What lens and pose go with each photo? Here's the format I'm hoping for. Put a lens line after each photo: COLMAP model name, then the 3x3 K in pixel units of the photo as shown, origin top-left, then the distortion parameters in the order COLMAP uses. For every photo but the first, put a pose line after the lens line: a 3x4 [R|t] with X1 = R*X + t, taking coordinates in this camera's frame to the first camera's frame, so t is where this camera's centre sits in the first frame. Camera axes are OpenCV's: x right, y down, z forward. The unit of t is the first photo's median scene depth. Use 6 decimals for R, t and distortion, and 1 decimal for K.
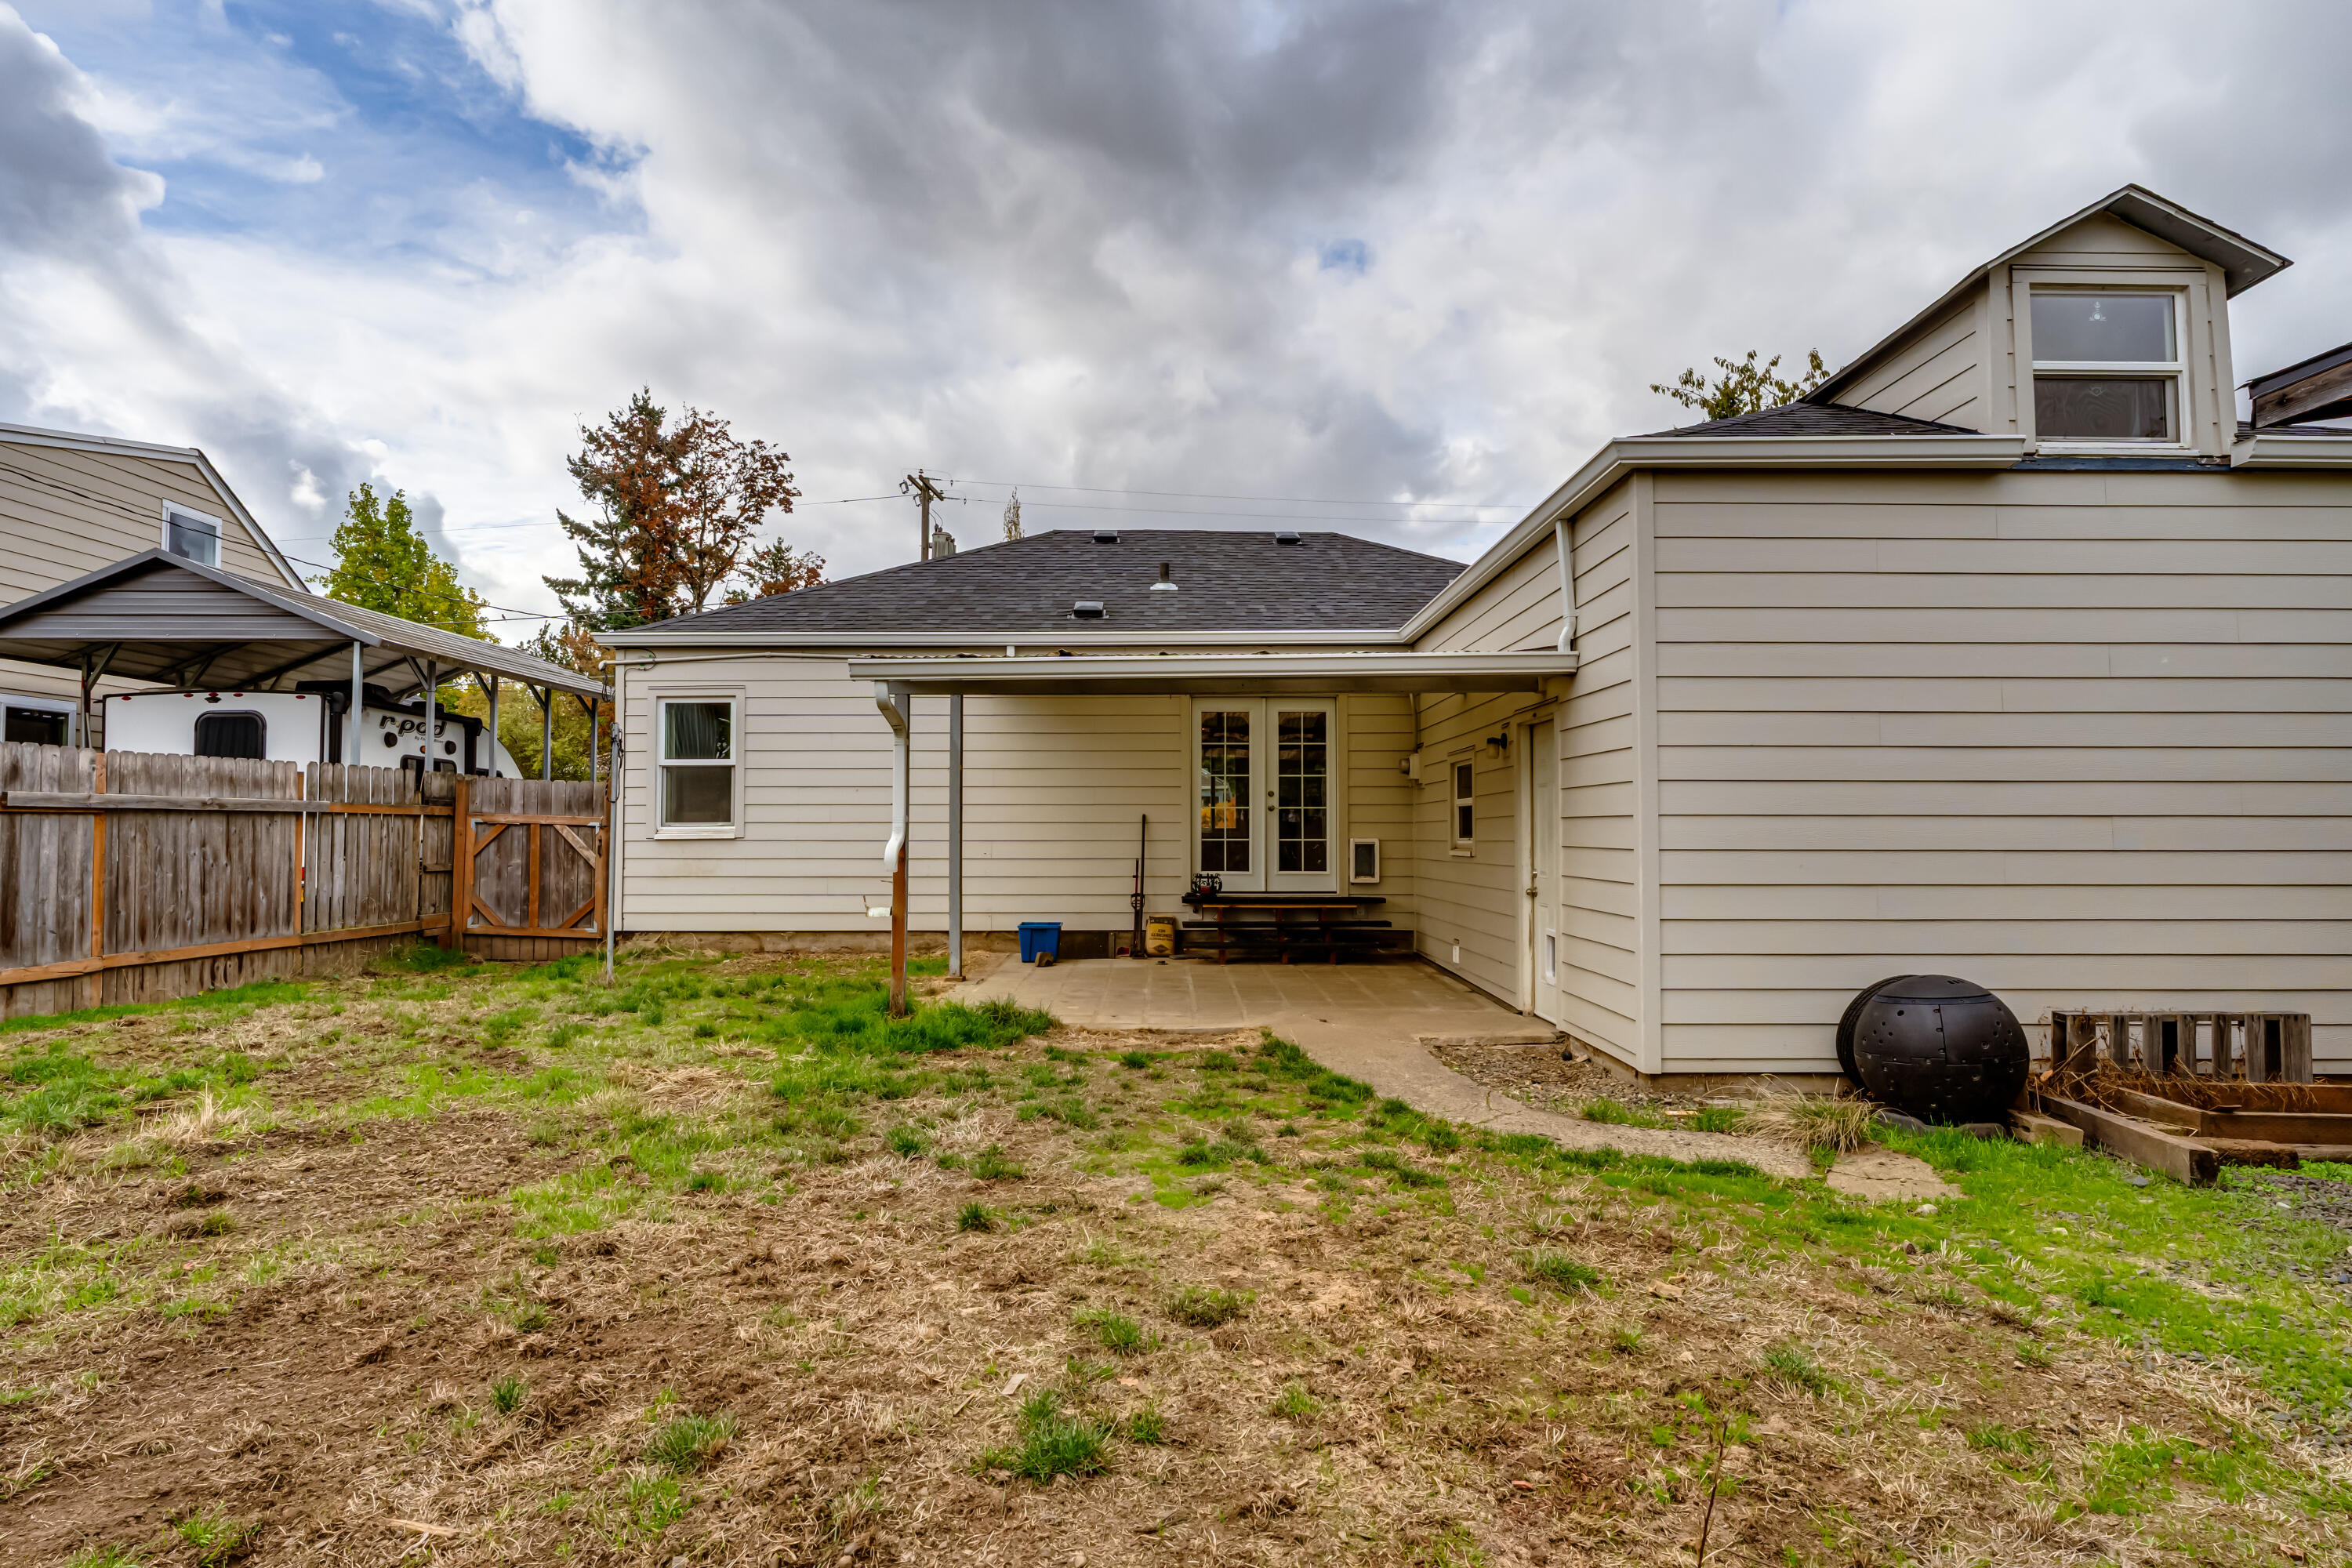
lens RADIAL K [[1284.5, 0, 1172.2], [0, 1284.5, 787.1], [0, 0, 1]] dist [0.020080, 0.000427]
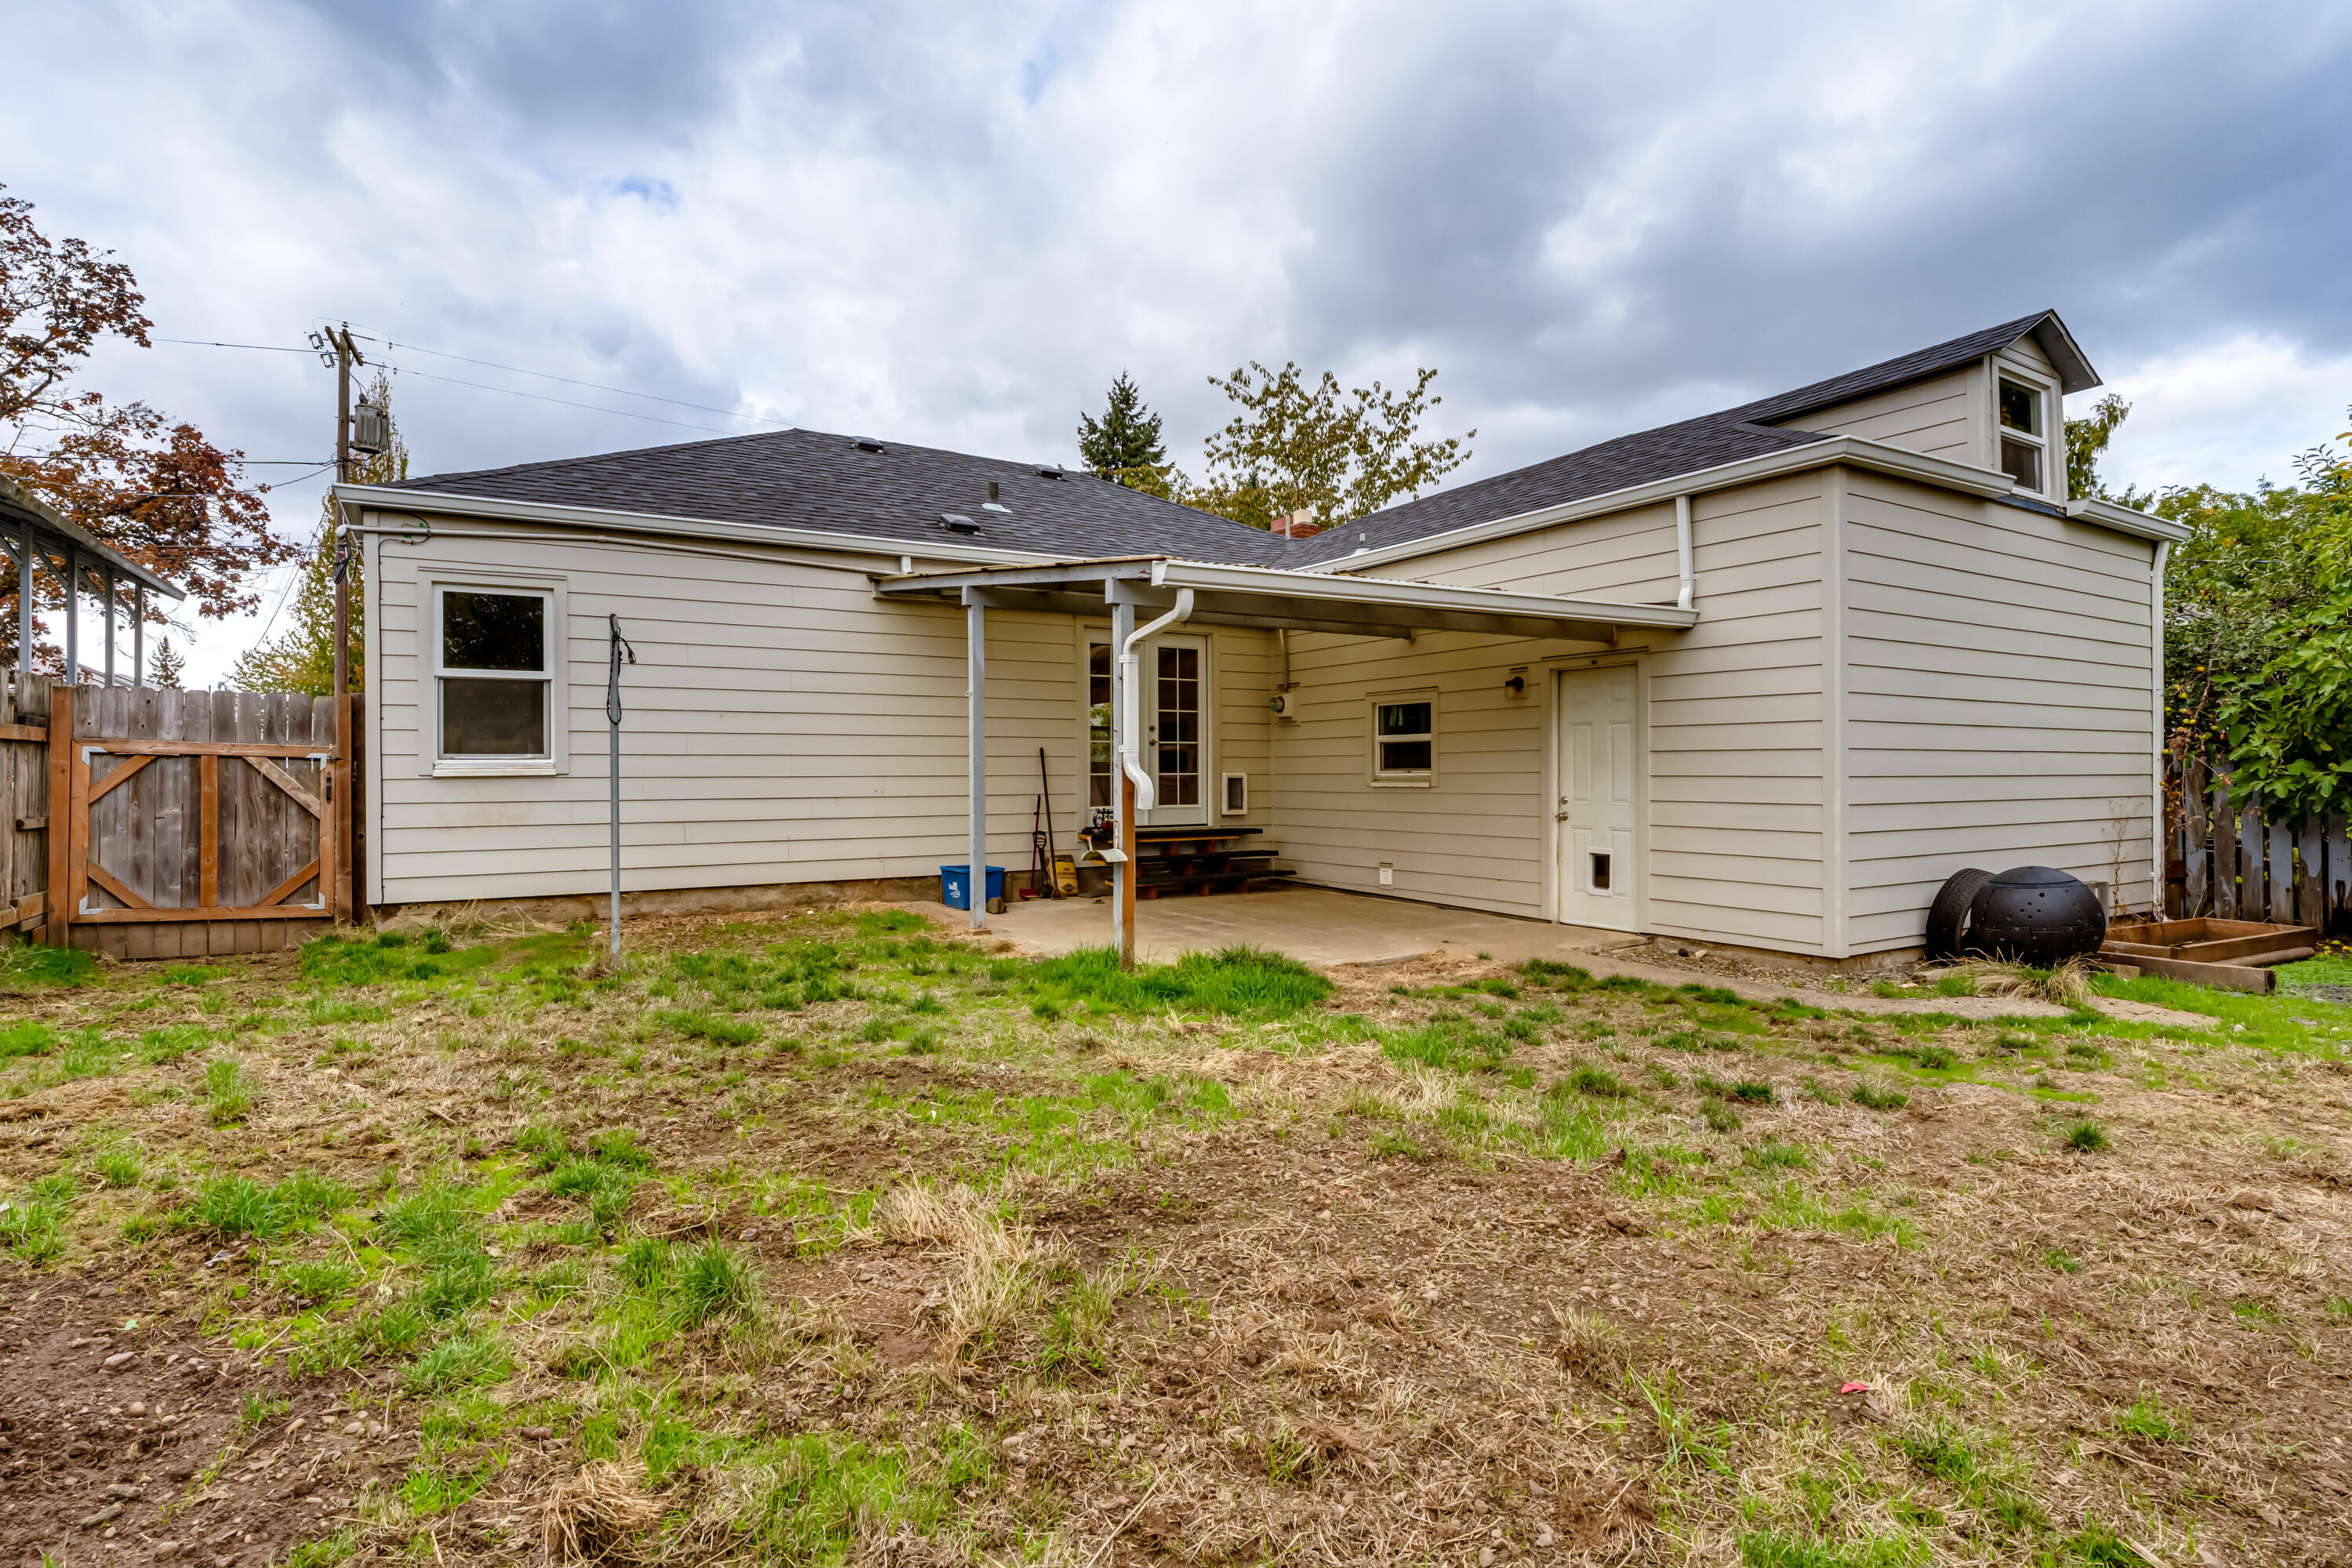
lens RADIAL K [[1185.3, 0, 1180.1], [0, 1185.3, 771.4], [0, 0, 1]] dist [-0.000233, 0.003204]
pose [[0.847144, -0.003726, 0.531351, -0.397155], [-0.015831, 0.999355, 0.032246, 0.008832], [-0.531128, -0.035729, 0.846538, 0.202647]]
